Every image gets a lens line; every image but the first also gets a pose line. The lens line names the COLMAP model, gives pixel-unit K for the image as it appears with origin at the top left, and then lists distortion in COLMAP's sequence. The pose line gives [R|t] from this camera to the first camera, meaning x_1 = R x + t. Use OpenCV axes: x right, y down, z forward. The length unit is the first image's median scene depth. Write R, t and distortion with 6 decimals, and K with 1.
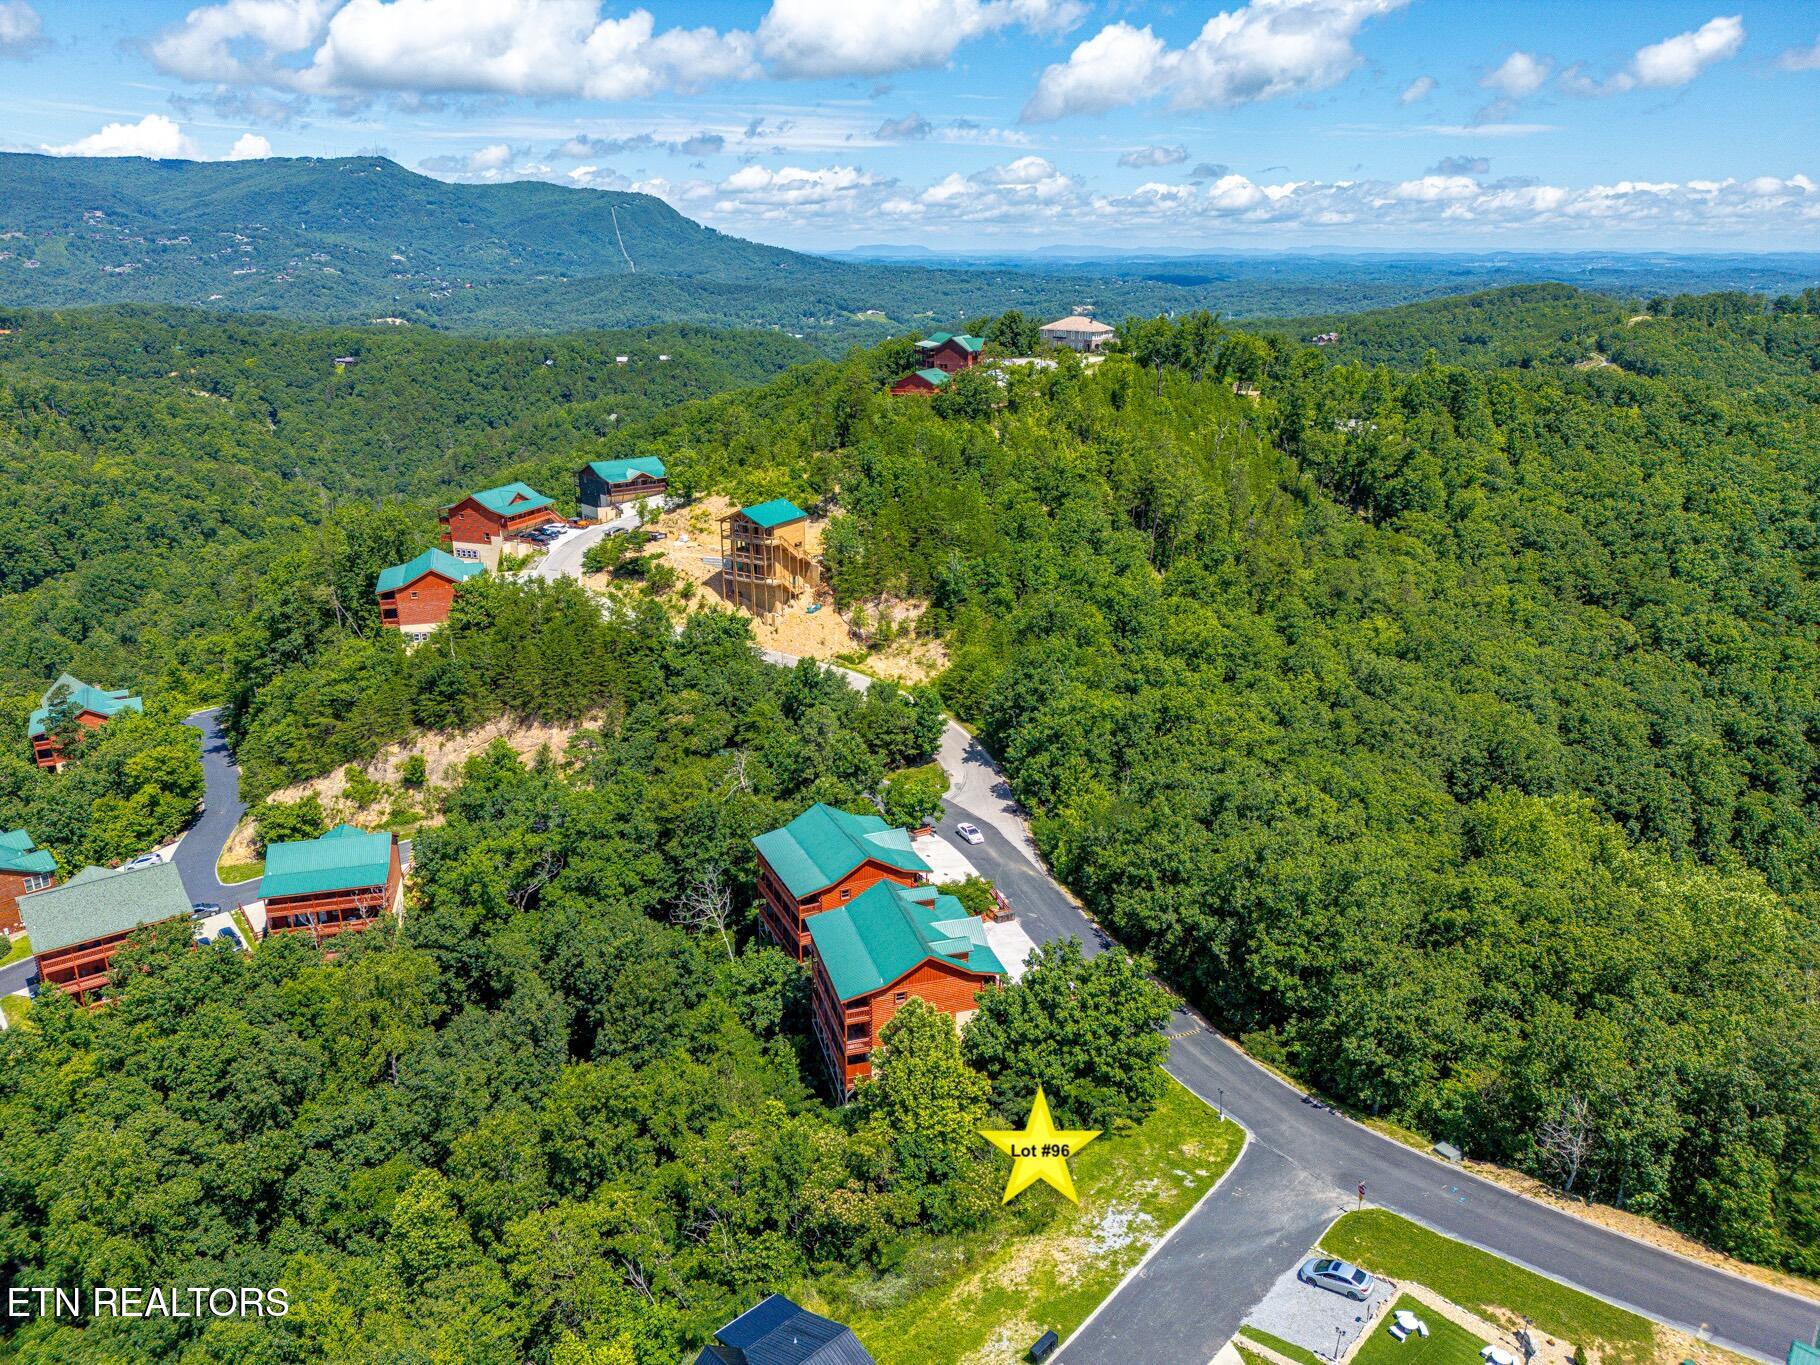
lens RADIAL K [[1301.4, 0, 906.0], [0, 1301.4, 701.5], [0, 0, 1]] dist [0.066580, -0.060651]
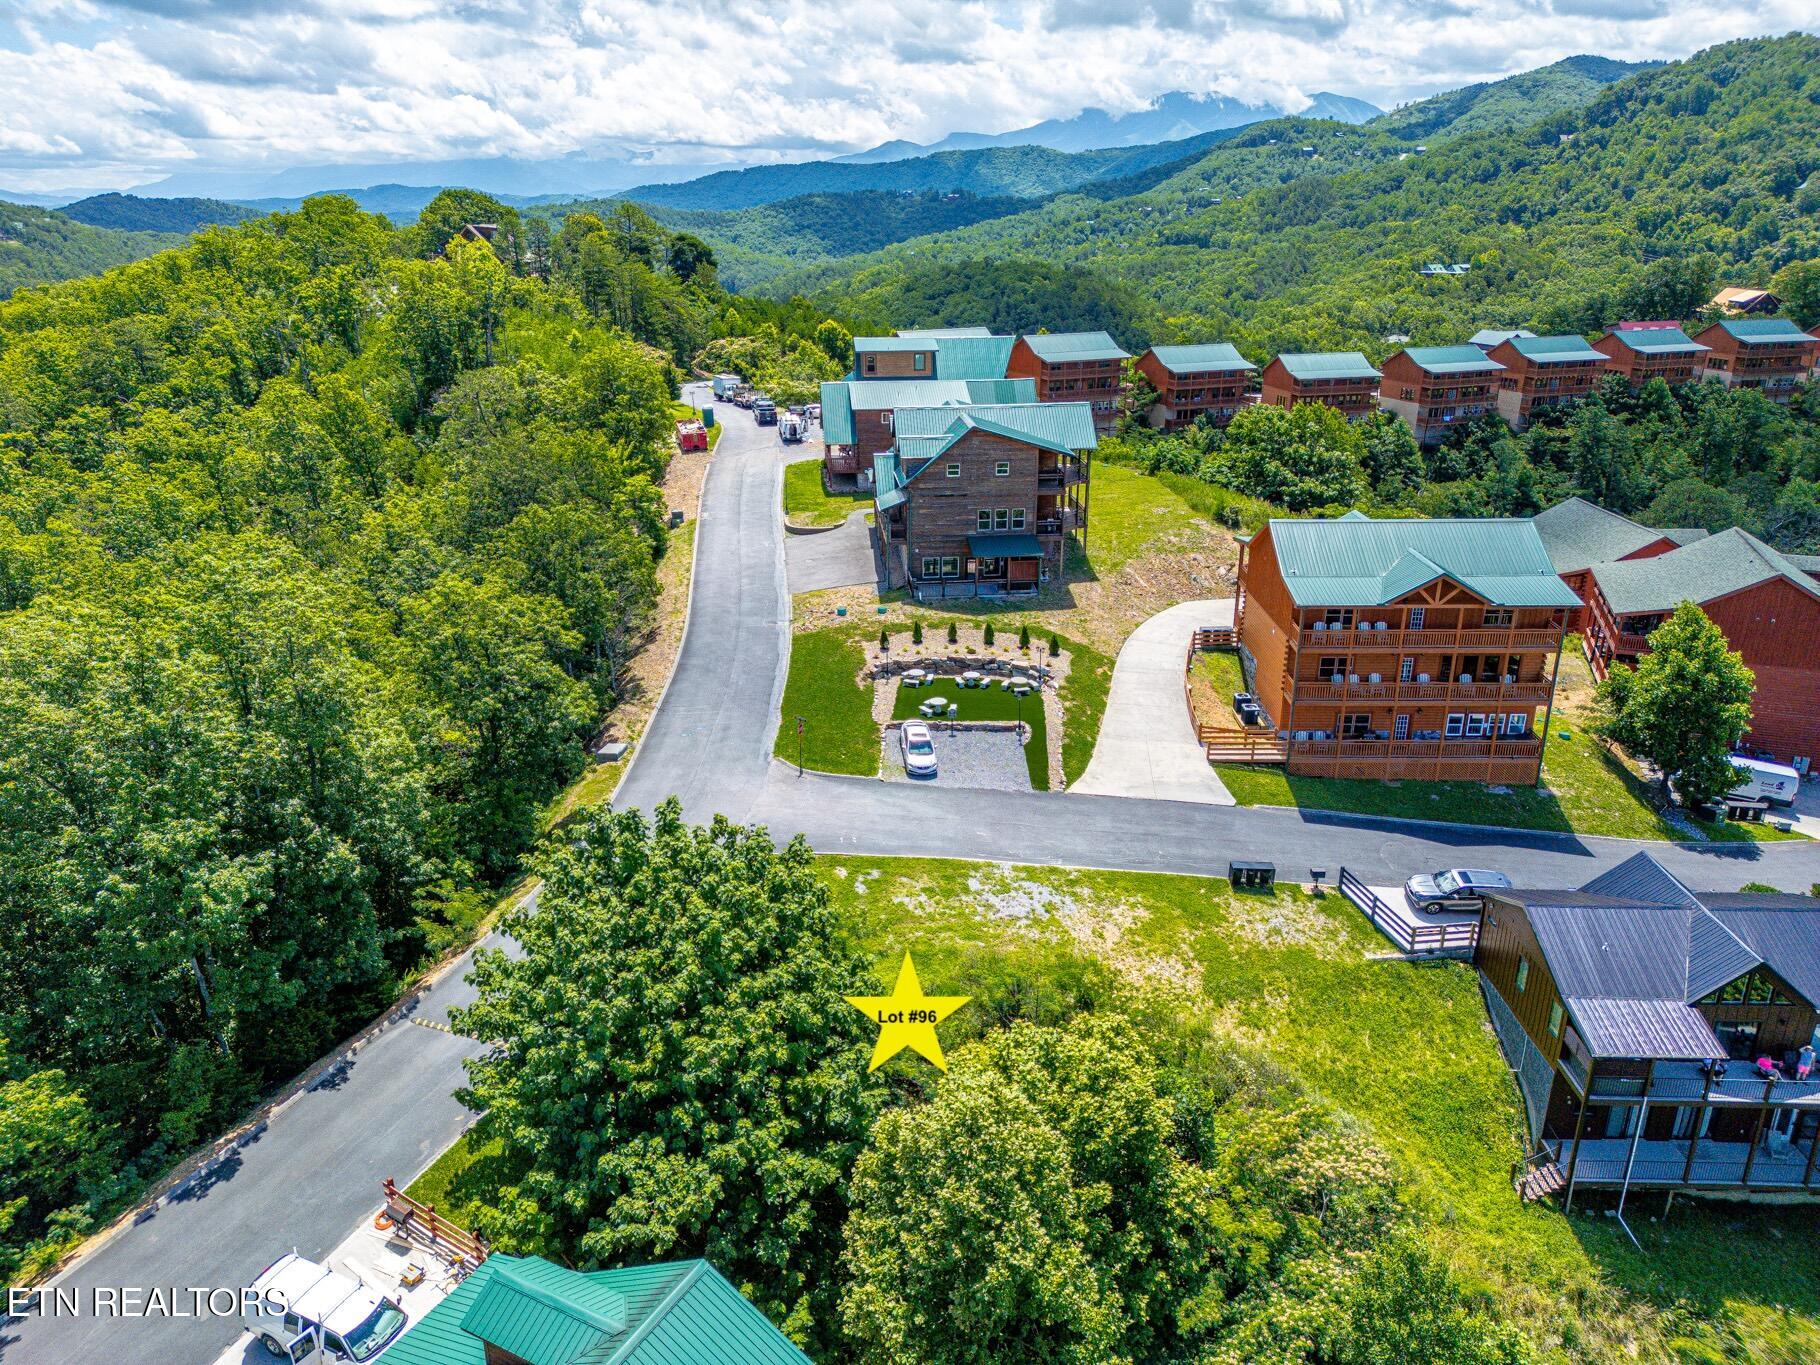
lens RADIAL K [[1301.4, 0, 902.9], [0, 1301.4, 698.2], [0, 0, 1]] dist [0.066580, -0.060651]
pose [[-0.702340, -0.252039, 0.665729, -0.145535], [0.234449, 0.801138, 0.550647, -0.043033], [-0.672125, 0.542821, -0.503581, 0.887365]]
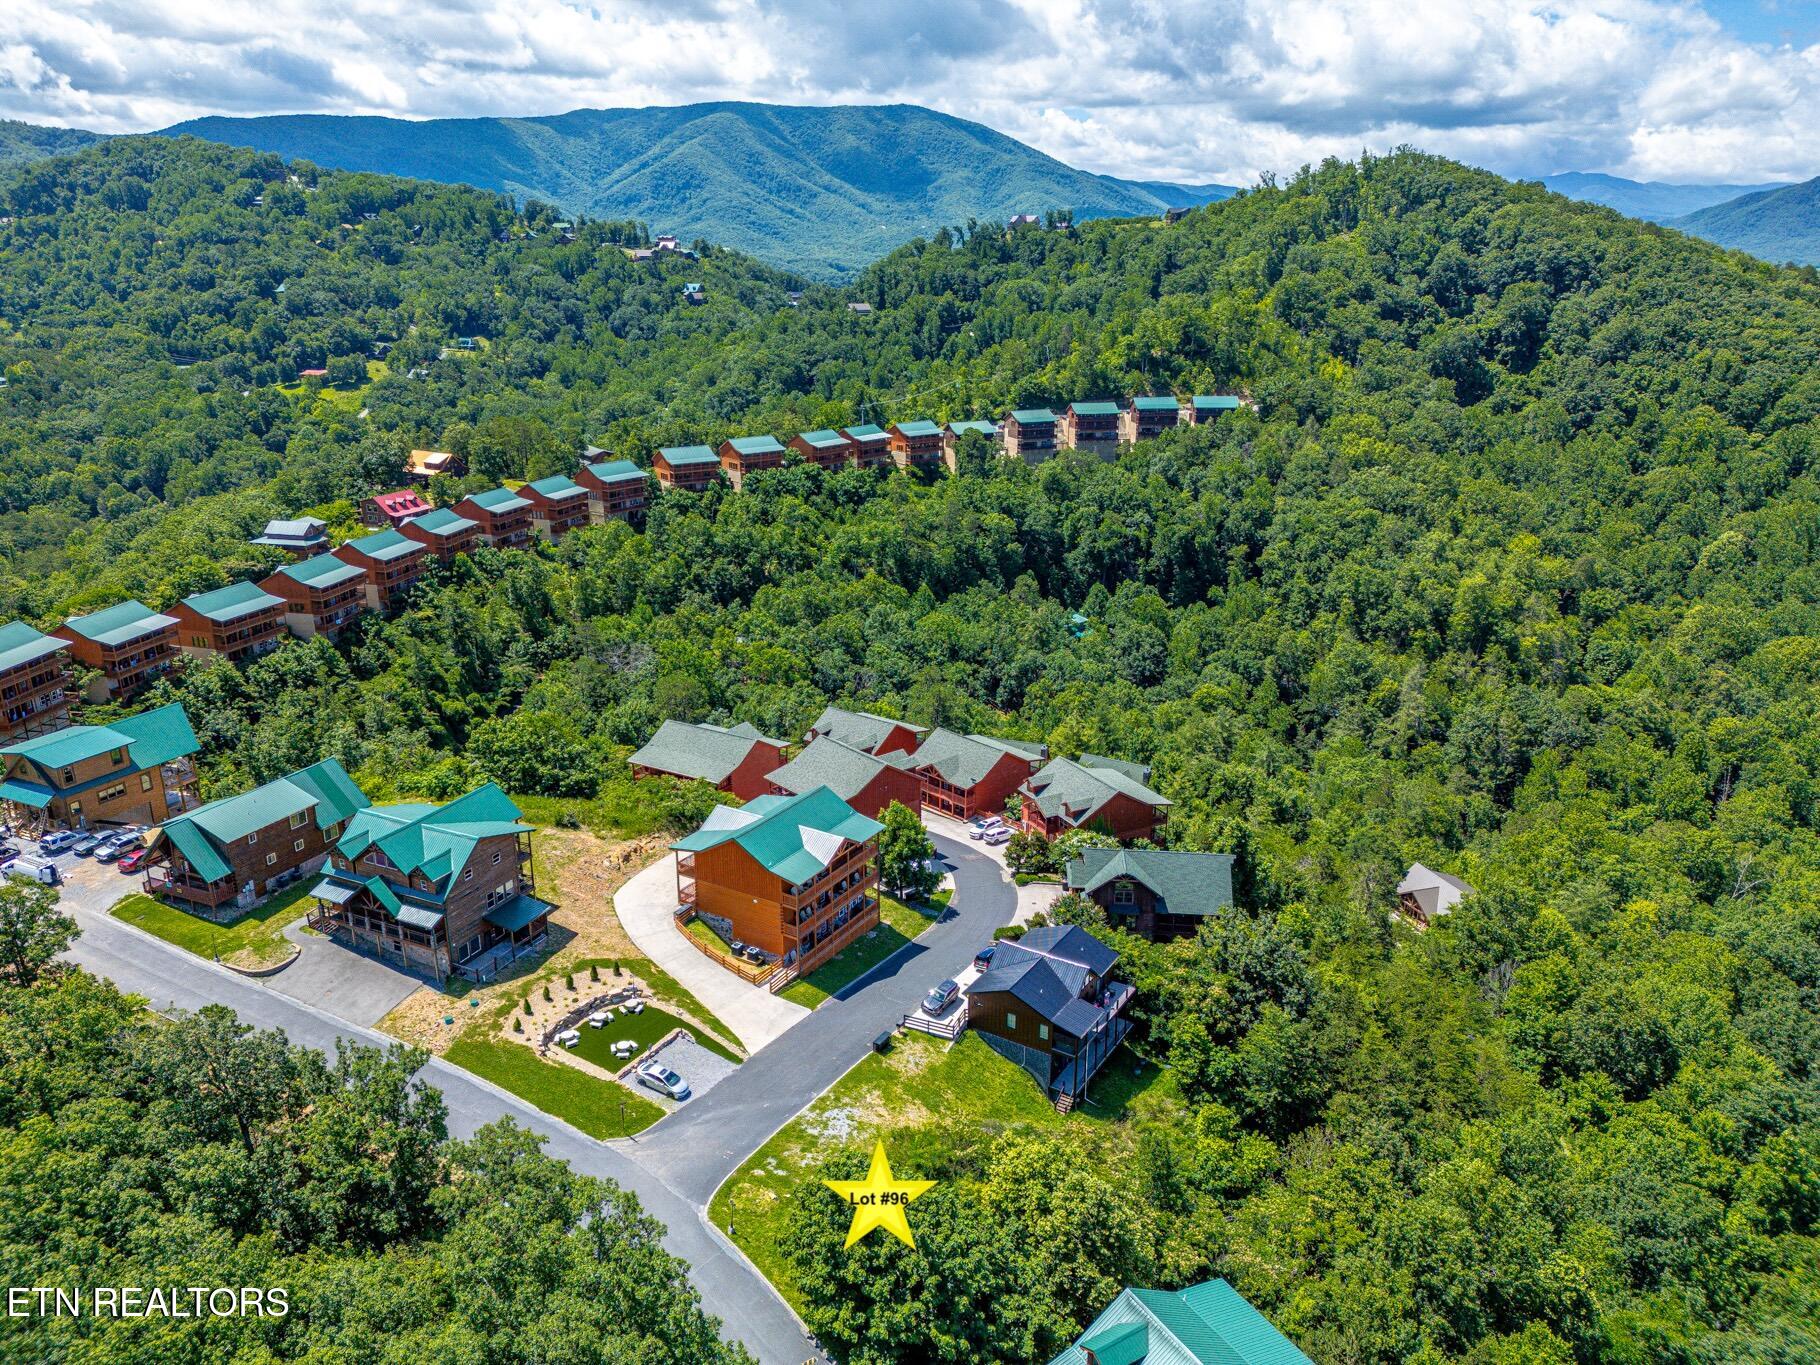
lens RADIAL K [[1301.4, 0, 910.3], [0, 1301.4, 696.3], [0, 0, 1]] dist [0.066580, -0.060651]
pose [[-0.967676, 0.072479, -0.241557, 0.232488], [-0.090976, 0.793002, 0.602388, -0.389328], [0.235216, 0.604892, -0.760775, 1.110487]]
